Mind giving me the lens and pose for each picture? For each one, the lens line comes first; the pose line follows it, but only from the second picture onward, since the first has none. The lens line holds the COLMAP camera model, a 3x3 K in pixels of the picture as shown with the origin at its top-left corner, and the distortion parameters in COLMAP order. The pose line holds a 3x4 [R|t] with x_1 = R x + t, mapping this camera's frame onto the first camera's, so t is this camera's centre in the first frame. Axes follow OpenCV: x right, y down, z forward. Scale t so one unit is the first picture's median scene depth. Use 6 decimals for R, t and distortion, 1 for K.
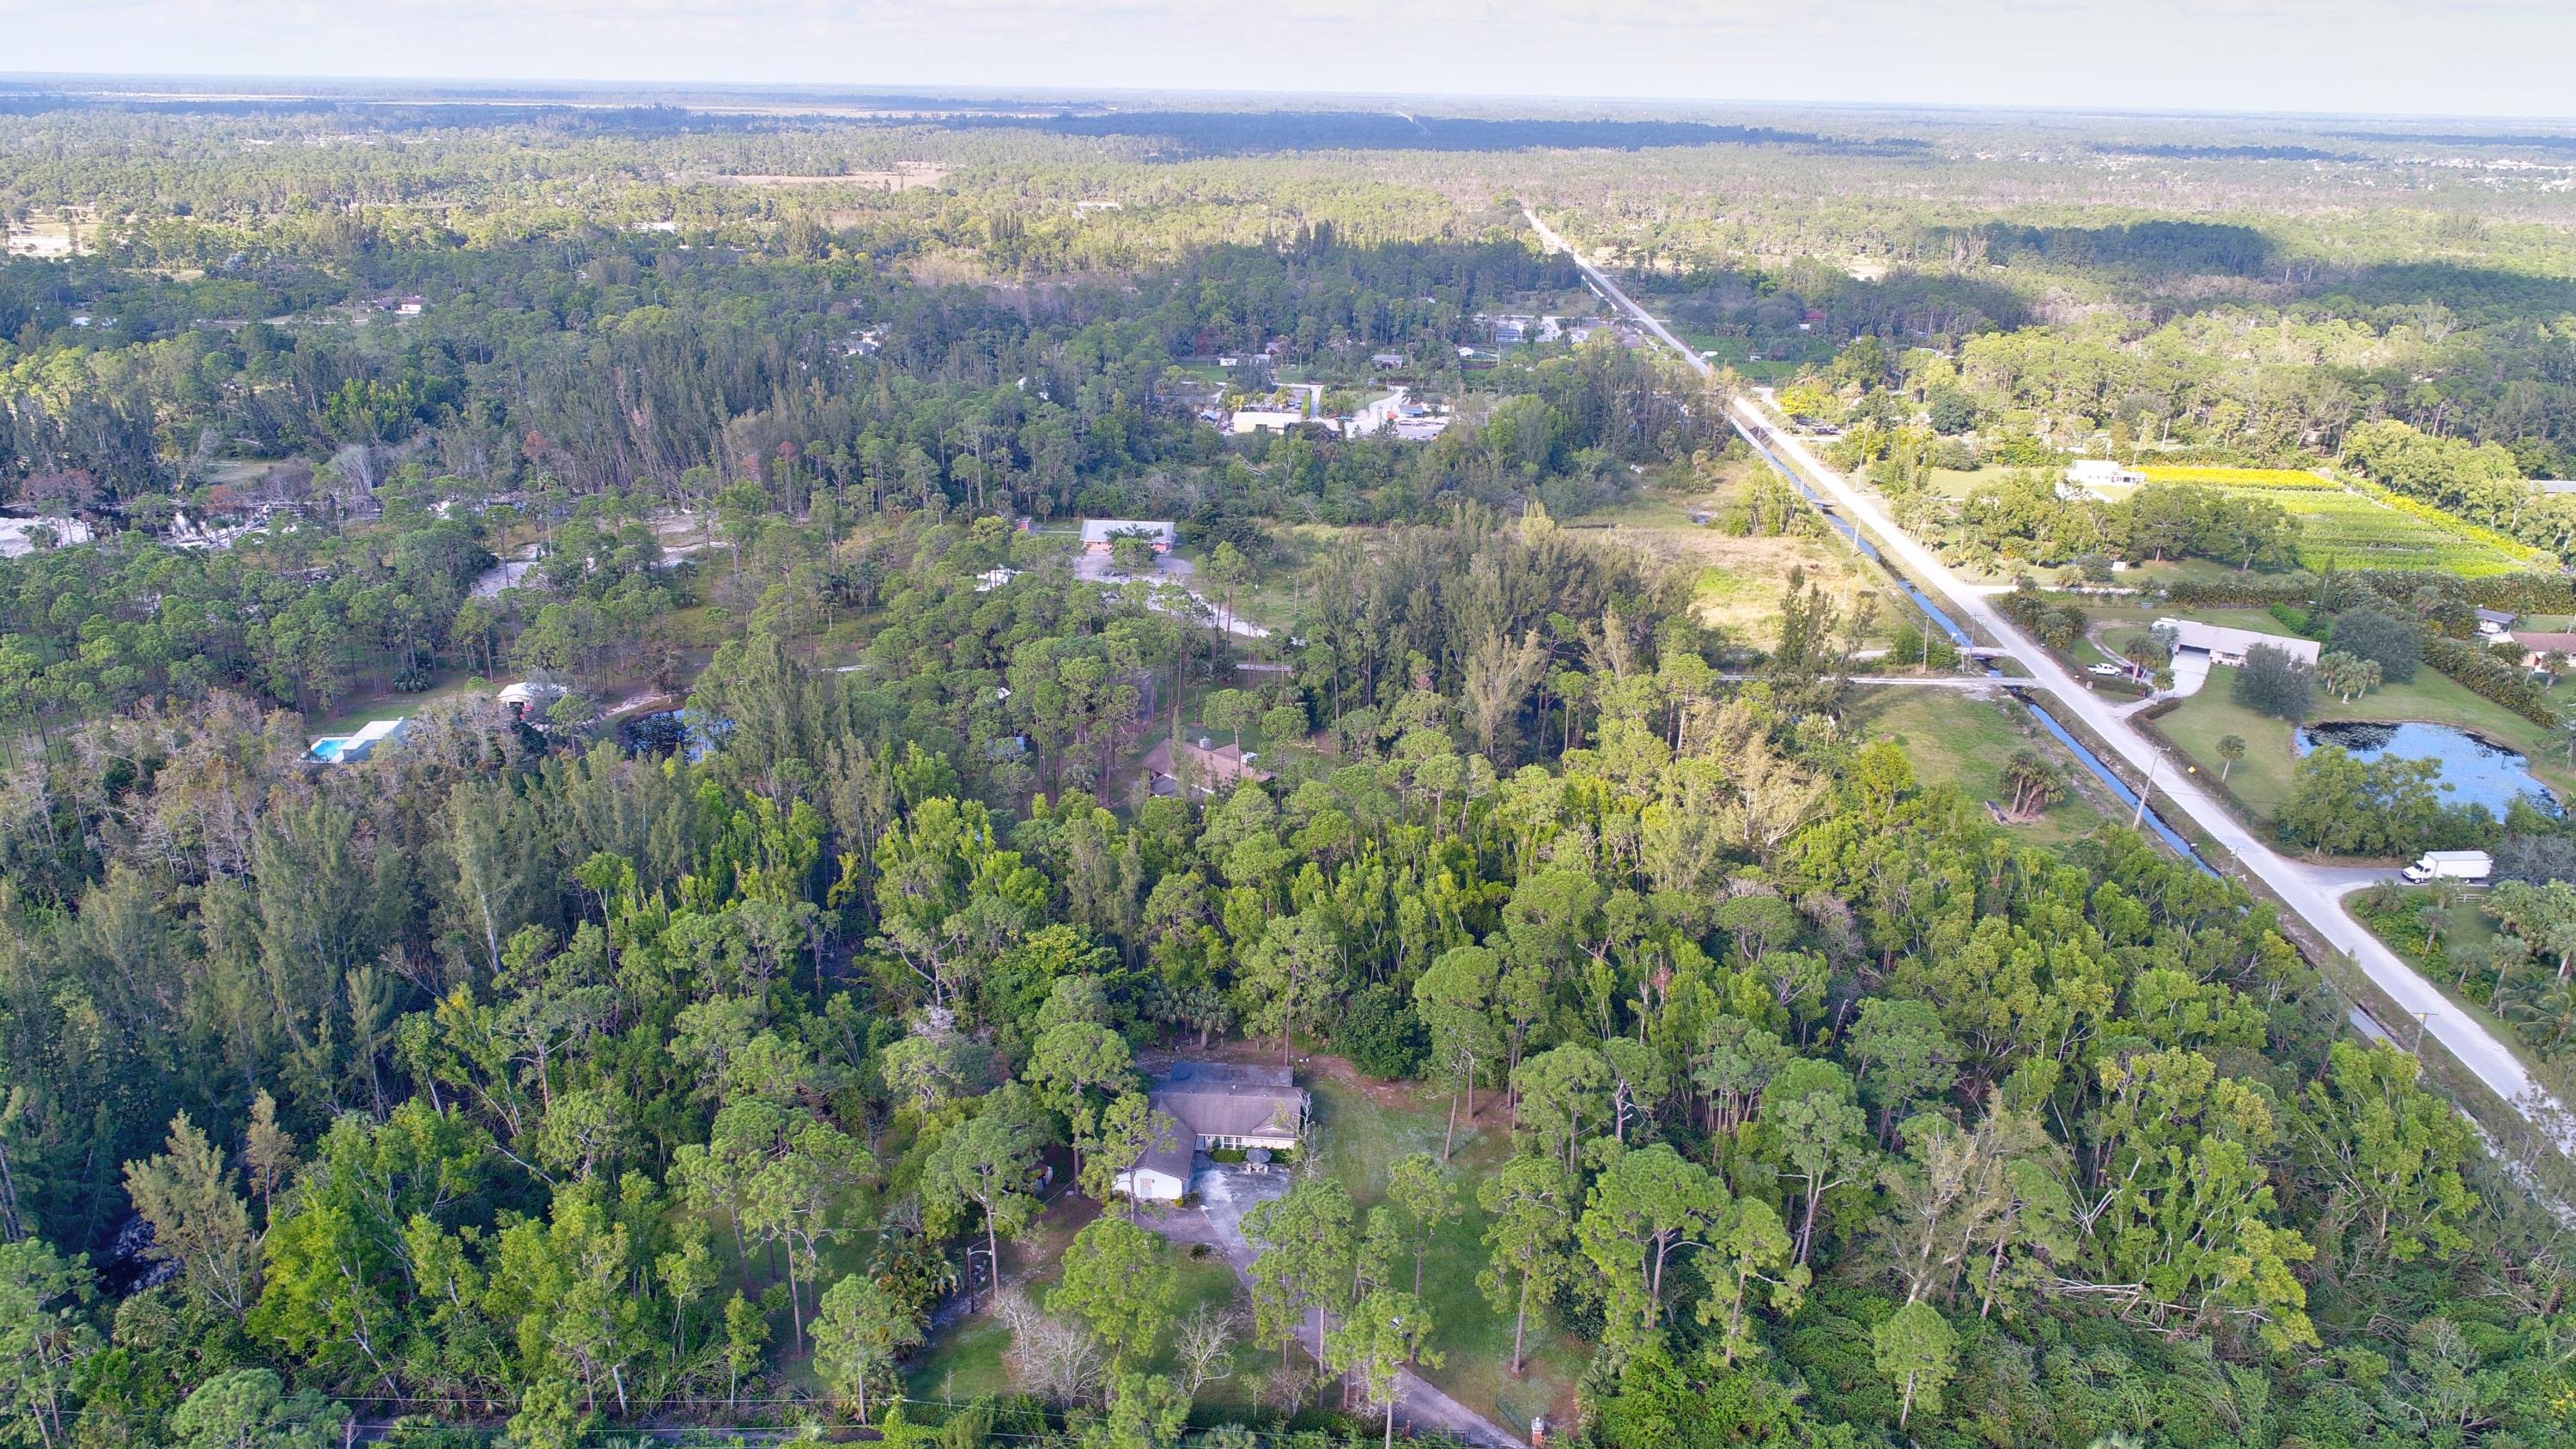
lens RADIAL K [[1717.0, 0, 1289.9], [0, 1717.0, 722.1], [0, 0, 1]] dist [-0.001295, -0.001105]
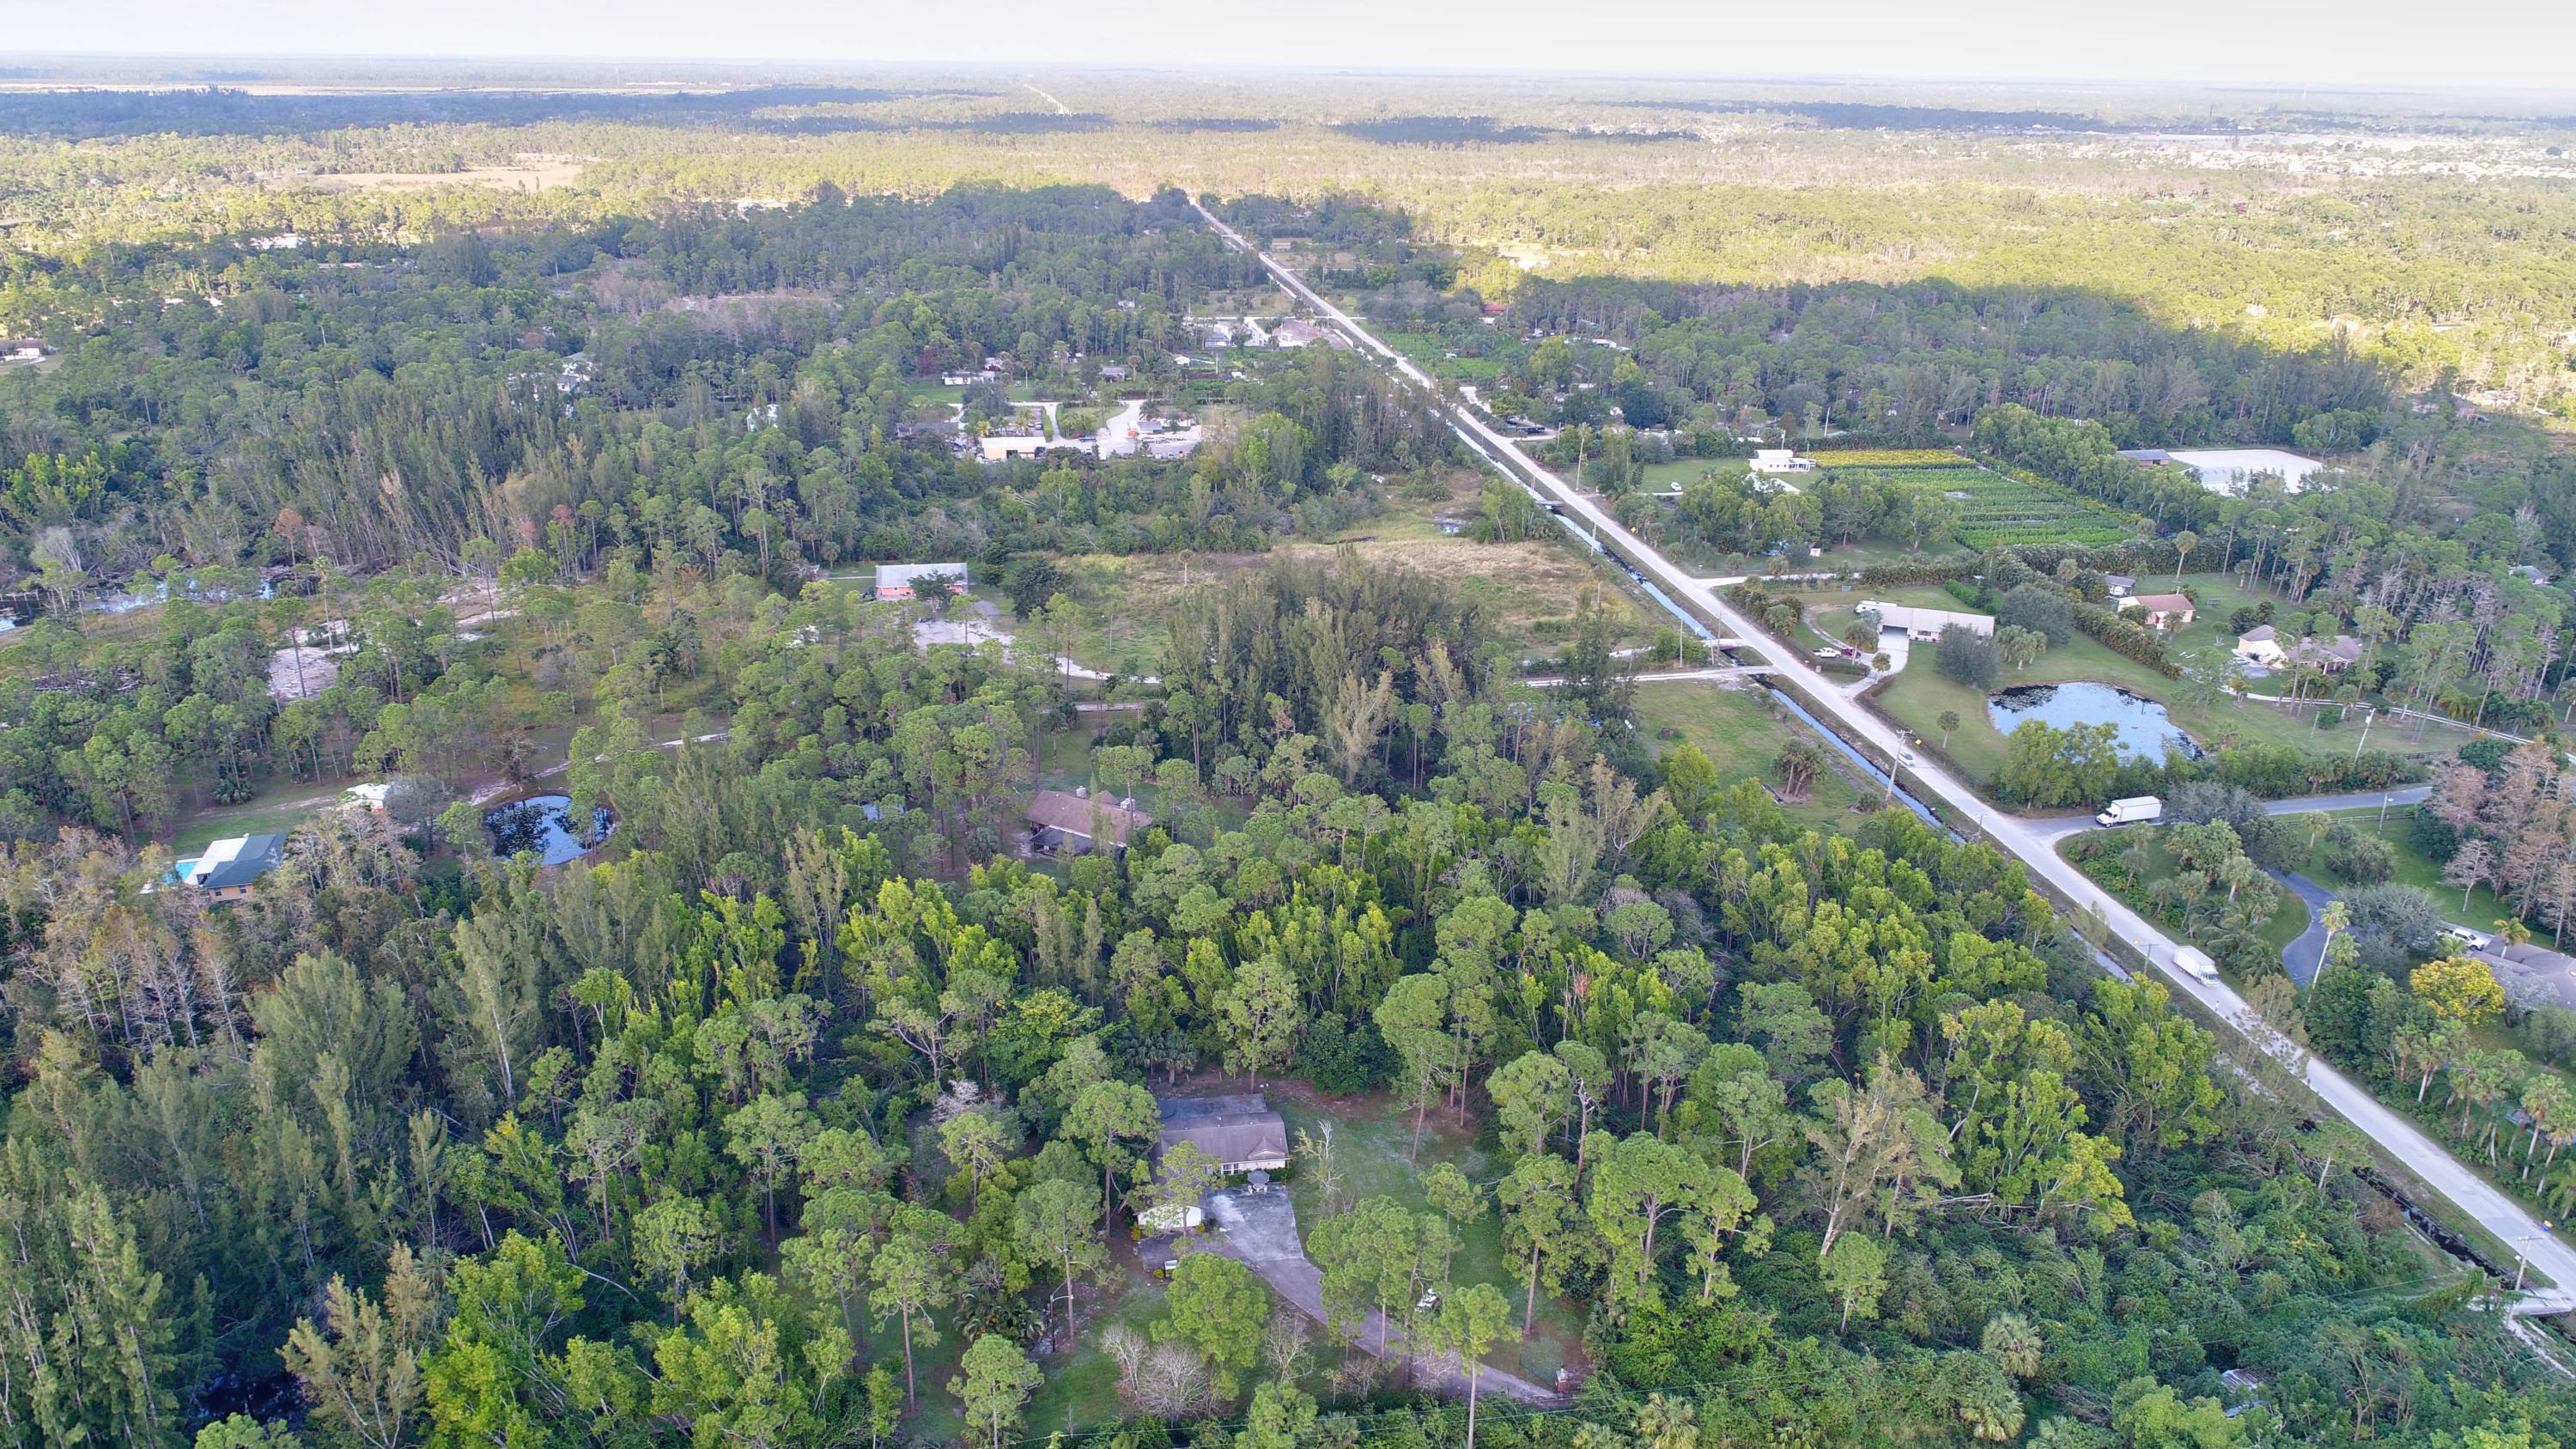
lens RADIAL K [[1717.0, 0, 1290.7], [0, 1717.0, 716.1], [0, 0, 1]] dist [-0.001295, -0.001105]
pose [[0.978812, -0.077008, 0.189727, -0.132104], [0.074566, 0.997016, 0.019986, -0.051023], [-0.190700, -0.005416, 0.981633, -0.082191]]
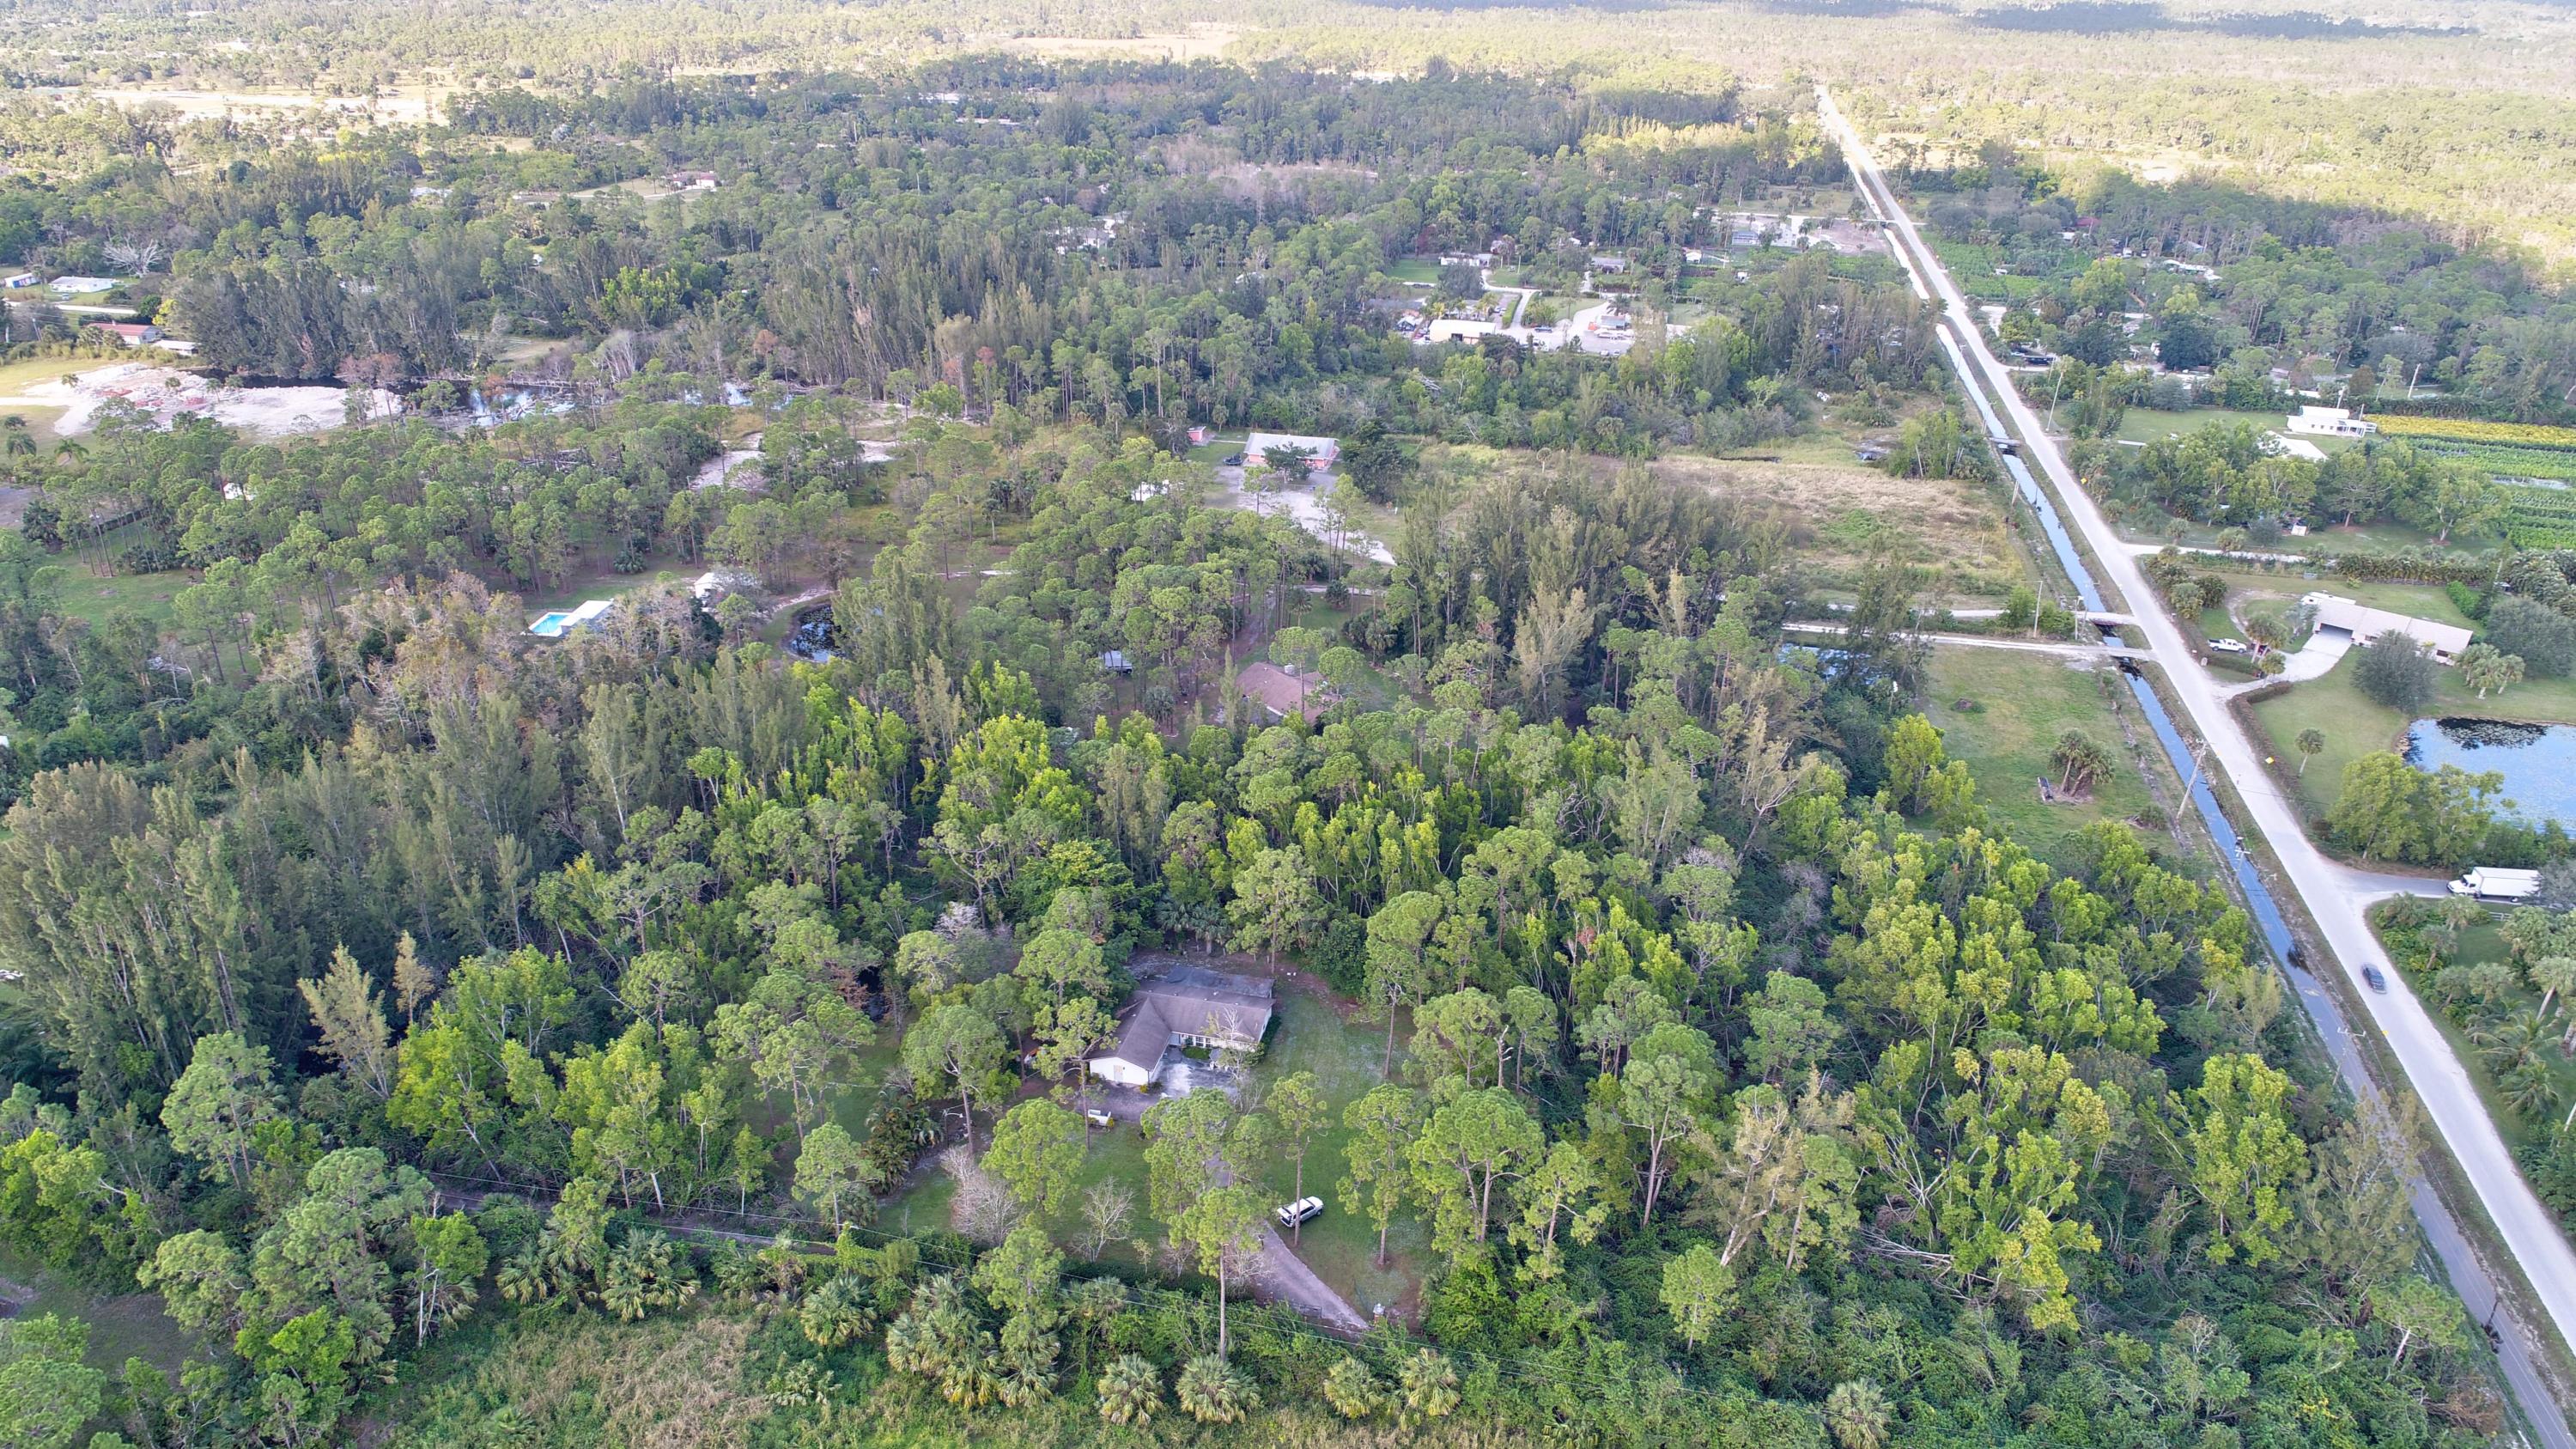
lens RADIAL K [[1717.0, 0, 1290.8], [0, 1717.0, 718.1], [0, 0, 1]] dist [-0.001295, -0.001105]
pose [[0.985236, 0.071026, -0.155771, 0.133847], [-0.059094, 0.995046, 0.079941, -0.047869], [0.160678, -0.069556, 0.984553, -0.079570]]
